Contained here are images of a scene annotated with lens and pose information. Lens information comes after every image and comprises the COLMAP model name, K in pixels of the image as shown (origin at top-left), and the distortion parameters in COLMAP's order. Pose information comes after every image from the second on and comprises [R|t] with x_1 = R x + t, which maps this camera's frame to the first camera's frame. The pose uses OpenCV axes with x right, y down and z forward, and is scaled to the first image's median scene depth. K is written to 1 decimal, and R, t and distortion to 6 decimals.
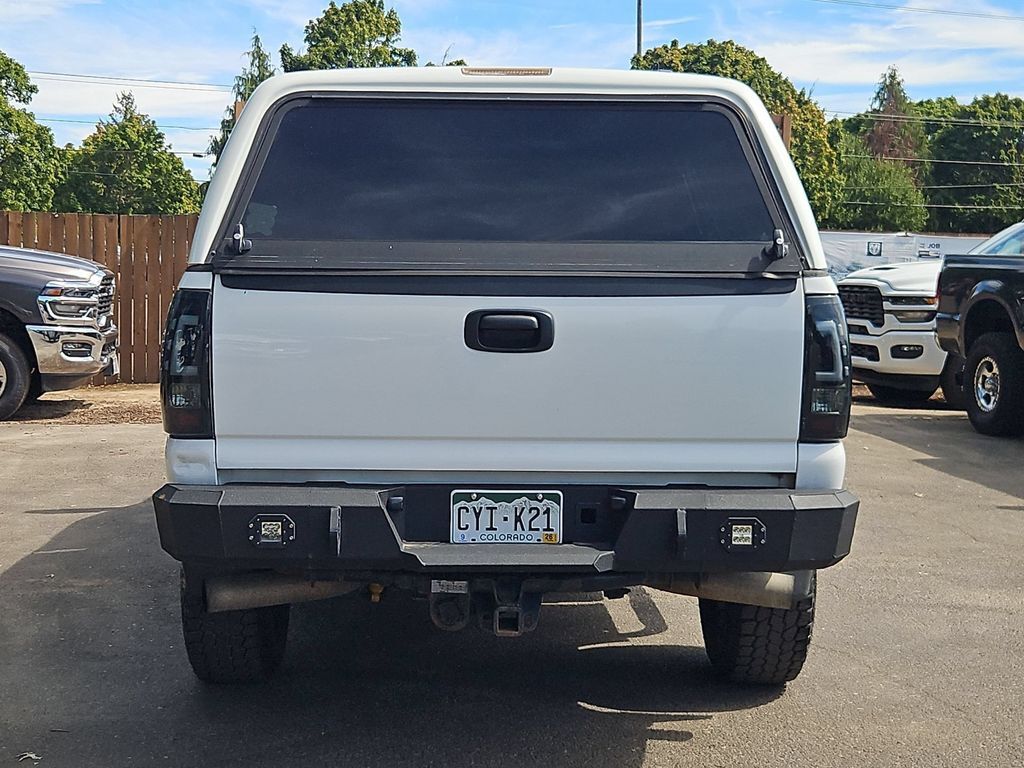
lens RADIAL K [[1531.5, 0, 482.4], [0, 1531.5, 382.1], [0, 0, 1]] dist [0.124743, -0.181436]
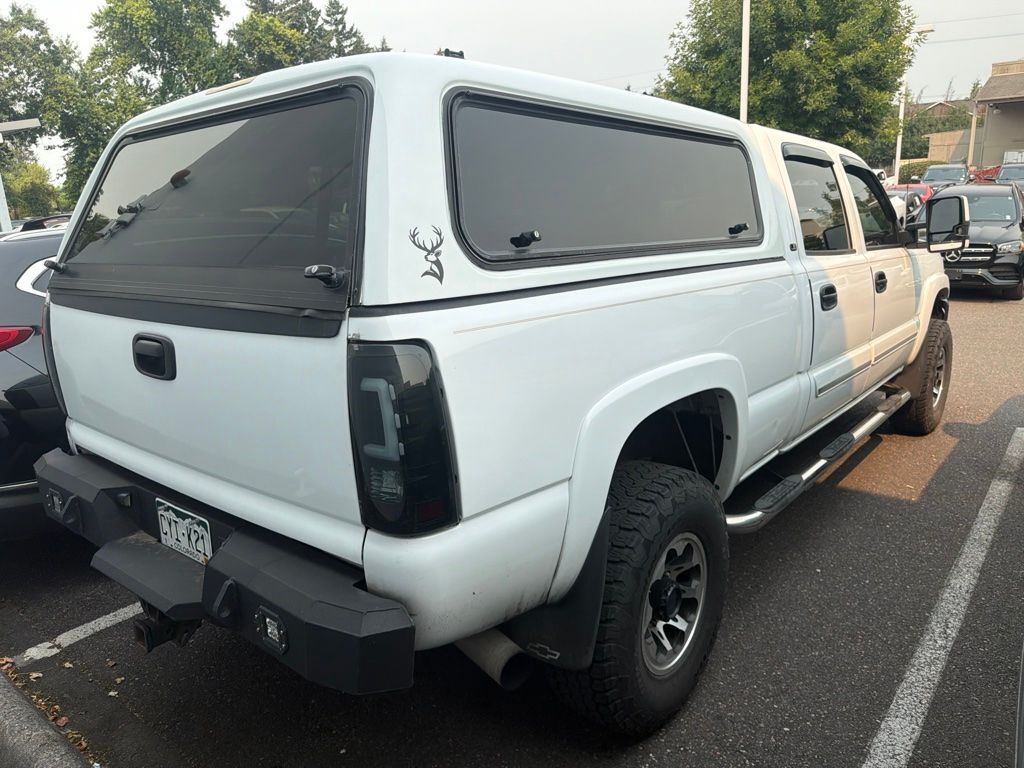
lens RADIAL K [[719.5, 0, 512.0], [0, 719.5, 384.0], [0, 0, 1]] dist [0.148464, -0.263292]
pose [[0.761393, 0.107802, -0.639265, 0.489692], [-0.021783, 0.989775, 0.140966, -0.086058], [0.647925, -0.093405, 0.755956, 0.777834]]
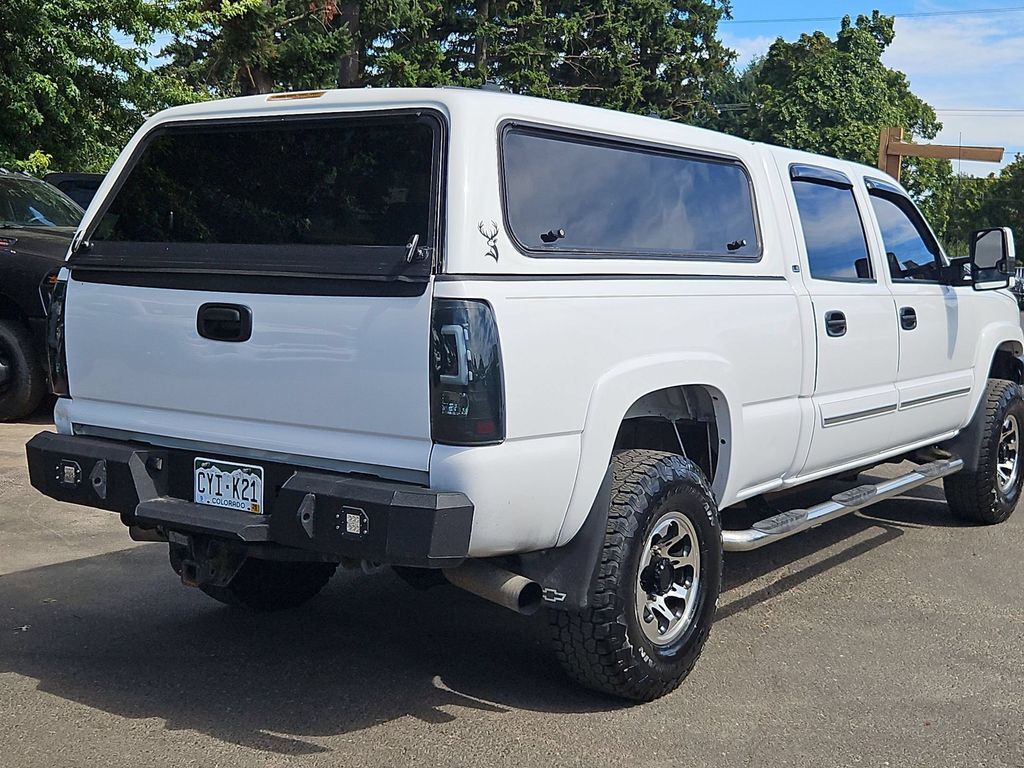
lens RADIAL K [[1366.6, 0, 497.2], [0, 1366.6, 362.9], [0, 0, 1]] dist [0.095571, -0.111209]
pose [[0.803843, 0.054624, -0.592329, 0.777307], [-0.065490, 0.997848, 0.003145, -0.019286], [0.591226, 0.036263, 0.805690, 0.290872]]
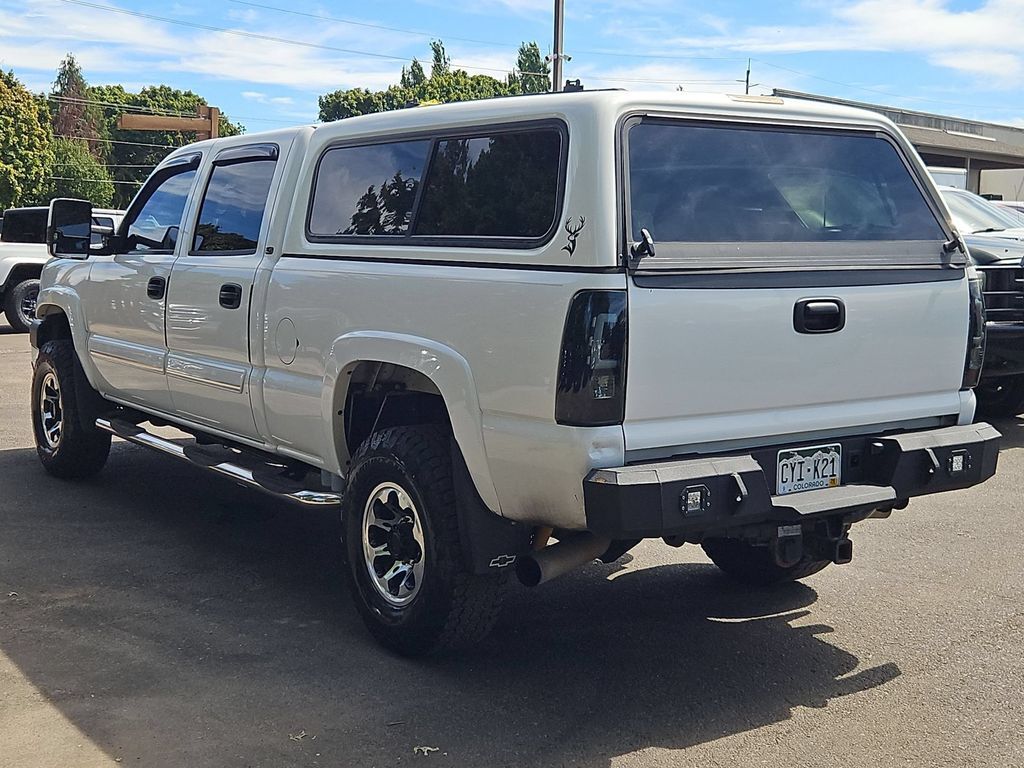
lens RADIAL K [[1366.6, 0, 497.2], [0, 1366.6, 362.9], [0, 0, 1]] dist [0.095571, -0.111209]
pose [[0.825434, -0.058314, 0.561478, -0.795963], [0.047823, 0.998298, 0.033376, -0.044060], [-0.562469, -0.000698, 0.826818, 0.237196]]
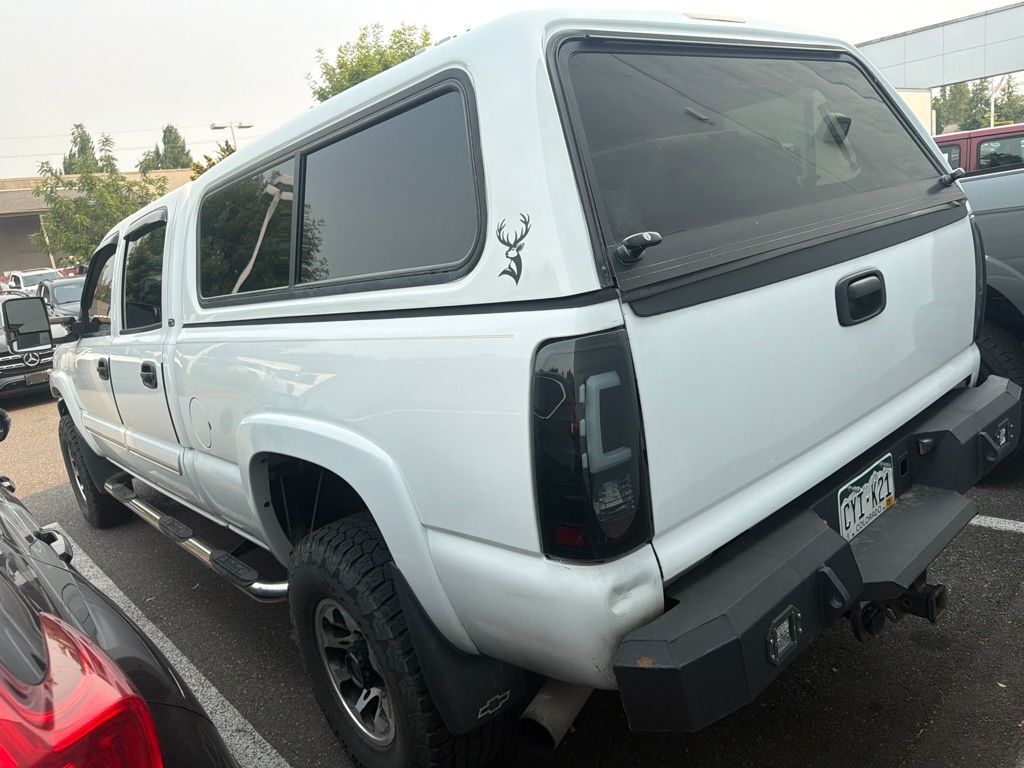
lens RADIAL K [[719.5, 0, 512.0], [0, 719.5, 384.0], [0, 0, 1]] dist [0.148464, -0.263292]
pose [[0.748296, -0.264389, 0.608400, -0.394461], [0.229907, 0.963663, 0.136003, -0.086998], [-0.622250, 0.038105, 0.781890, 0.784754]]
